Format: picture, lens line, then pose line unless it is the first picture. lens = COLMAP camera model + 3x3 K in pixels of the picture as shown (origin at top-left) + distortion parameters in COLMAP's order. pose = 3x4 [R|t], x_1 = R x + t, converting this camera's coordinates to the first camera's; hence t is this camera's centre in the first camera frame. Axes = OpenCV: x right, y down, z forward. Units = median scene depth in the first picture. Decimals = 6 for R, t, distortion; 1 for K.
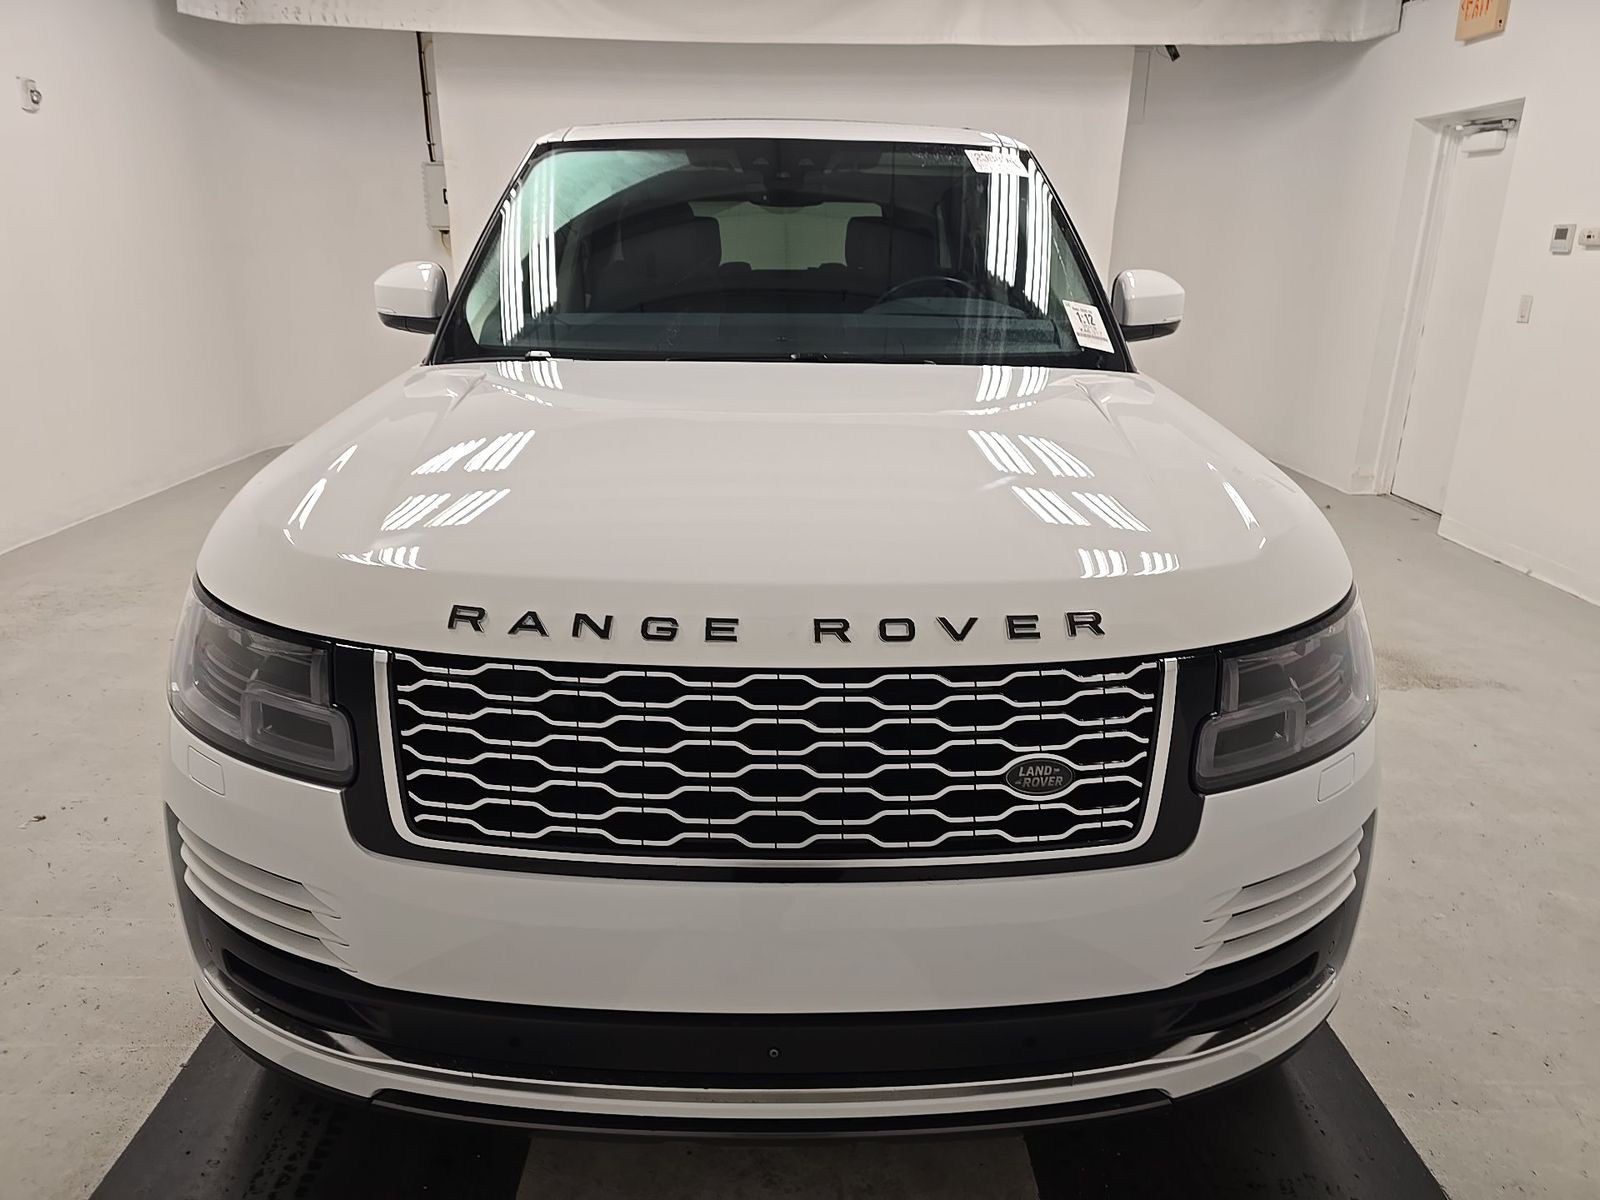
lens RADIAL K [[1070.0, 0, 800.0], [0, 1070.0, 600.0], [0, 0, 1]] dist [0.063321, -0.055968]
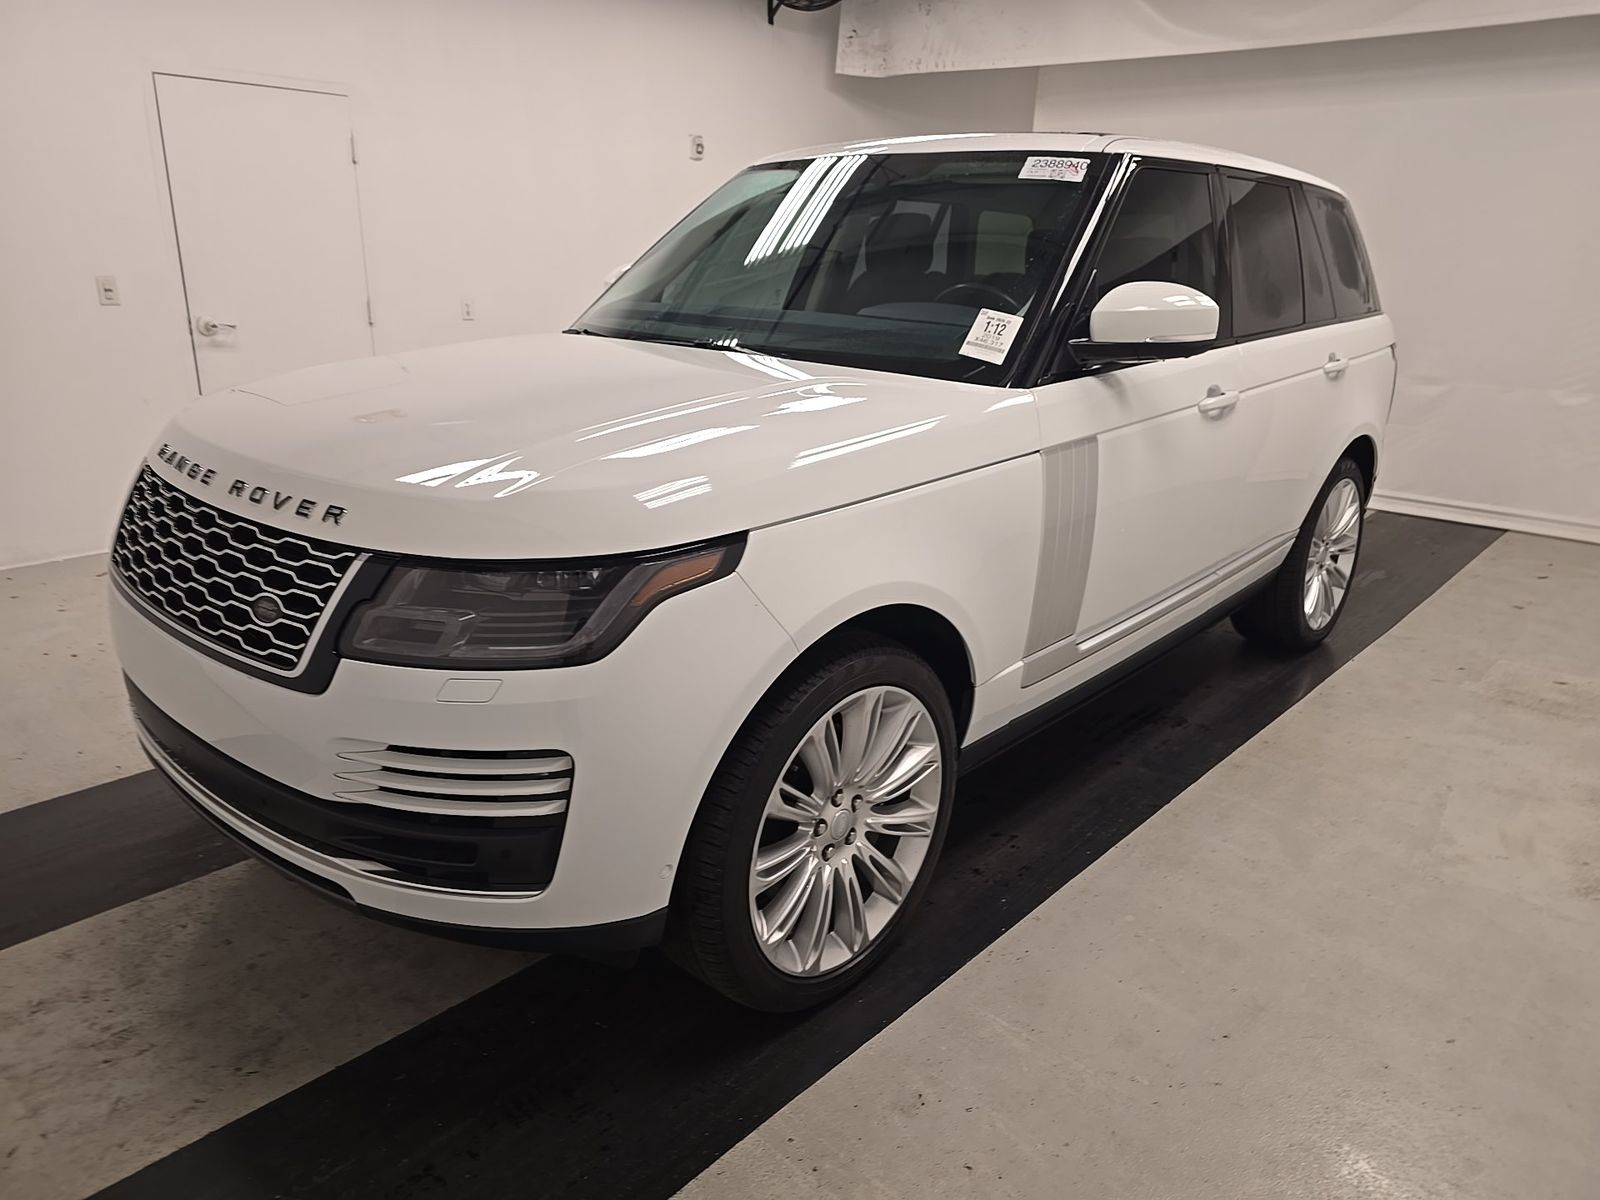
lens RADIAL K [[1070.0, 0, 800.0], [0, 1070.0, 600.0], [0, 0, 1]] dist [0.063321, -0.055968]
pose [[0.734400, 0.214969, -0.643774, 1.591283], [-0.226191, 0.971812, 0.066476, -0.096455], [0.639918, 0.096796, 0.762323, 0.351174]]
